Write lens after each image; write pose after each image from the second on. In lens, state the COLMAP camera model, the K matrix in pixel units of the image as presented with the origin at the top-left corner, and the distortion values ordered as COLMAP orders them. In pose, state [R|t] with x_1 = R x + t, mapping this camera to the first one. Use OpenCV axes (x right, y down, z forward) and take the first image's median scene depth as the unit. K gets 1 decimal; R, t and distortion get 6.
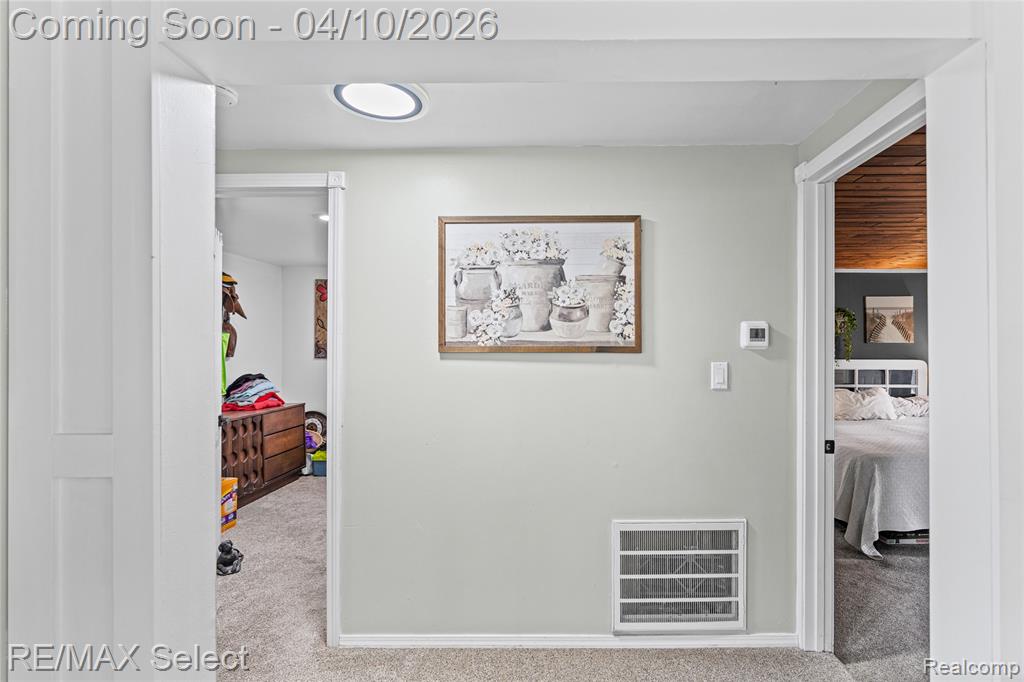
lens RADIAL K [[468.0, 0, 512.9], [0, 468.0, 346.2], [0, 0, 1]] dist [-0.007857, 0.001063]
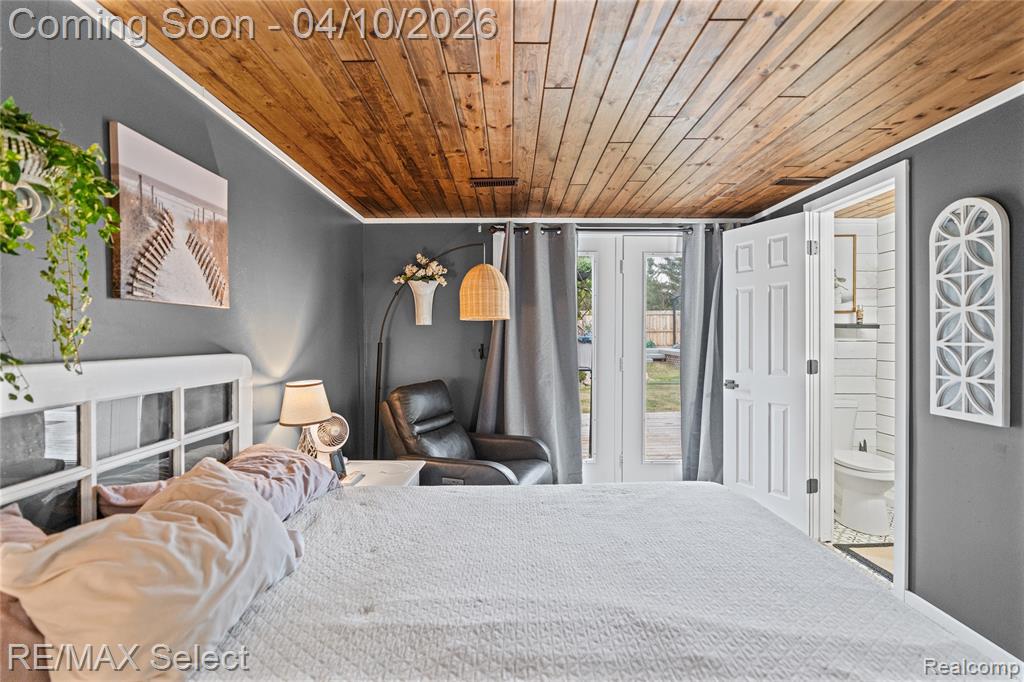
lens RADIAL K [[468.0, 0, 512.9], [0, 468.0, 346.9], [0, 0, 1]] dist [-0.007857, 0.001063]
pose [[-0.120080, -0.000763, 0.992764, 0.473272], [-0.002965, 0.999996, 0.000410, 0.020133], [-0.992760, -0.002894, -0.120082, 0.816969]]
